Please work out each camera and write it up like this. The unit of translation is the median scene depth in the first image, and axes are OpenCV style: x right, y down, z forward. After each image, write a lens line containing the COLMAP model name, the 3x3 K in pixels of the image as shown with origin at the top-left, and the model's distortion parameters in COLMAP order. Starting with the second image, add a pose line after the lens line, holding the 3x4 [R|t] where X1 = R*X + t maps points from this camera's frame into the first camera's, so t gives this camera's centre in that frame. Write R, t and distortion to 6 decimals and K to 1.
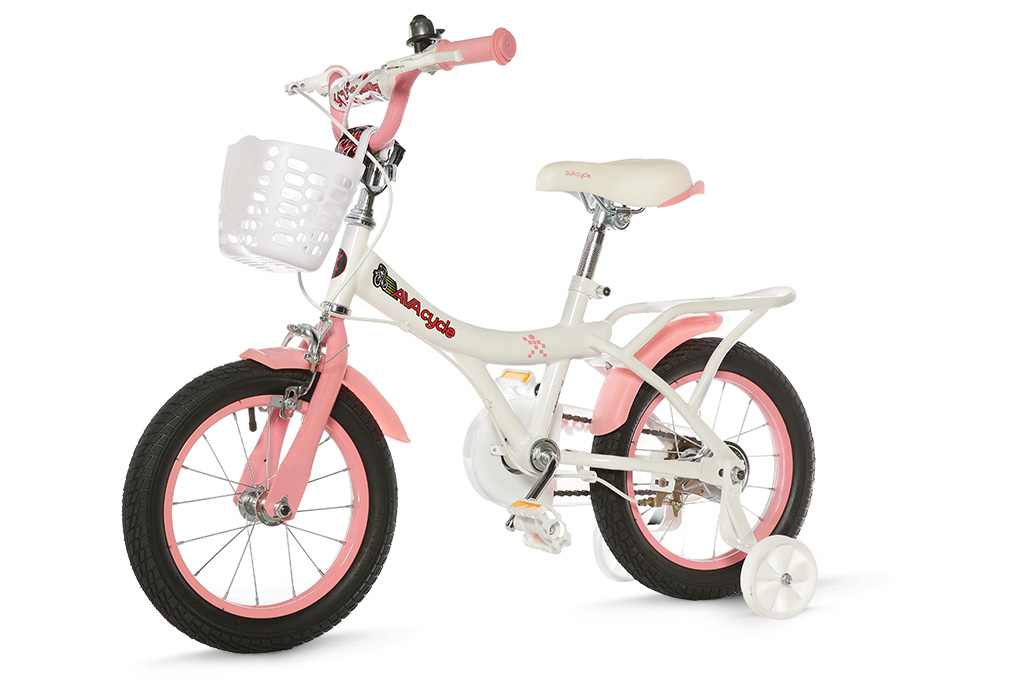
lens RADIAL K [[2155.7, 0, 510.6], [0, 2155.7, 340.2], [0, 0, 1]] dist [0.683458, 0.000000]
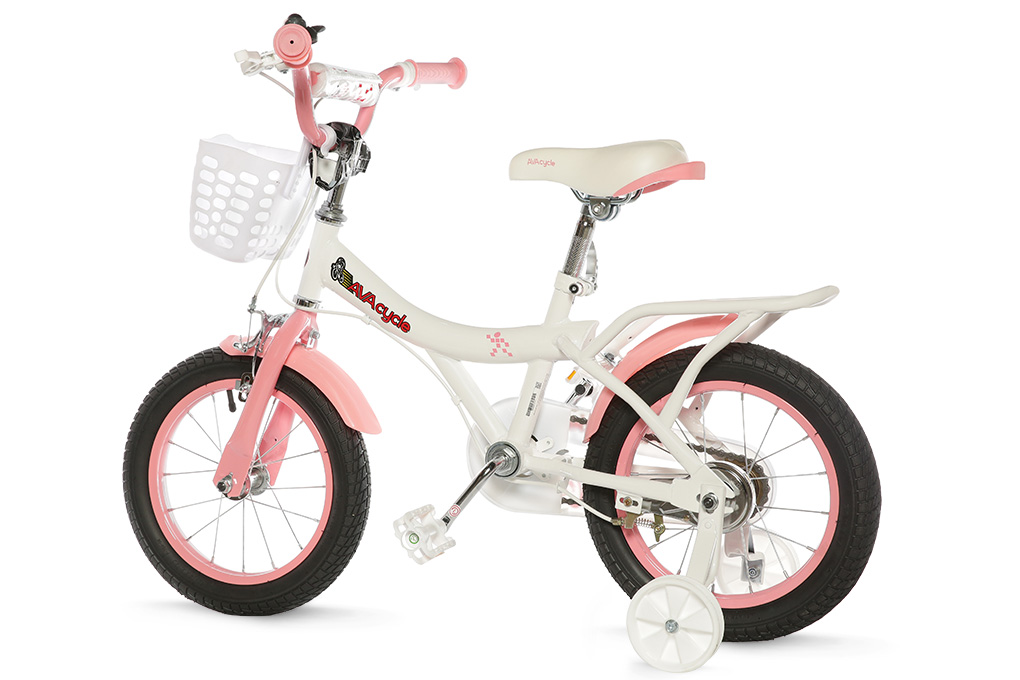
lens RADIAL K [[2155.7, 0, 506.1], [0, 2155.7, 339.1], [0, 0, 1]] dist [0.683458, 0.000000]
pose [[0.616808, 0.044871, -0.785834, 0.761946], [-0.020688, 0.998953, 0.040801, -0.038537], [0.786842, -0.008909, 0.617090, 0.415240]]
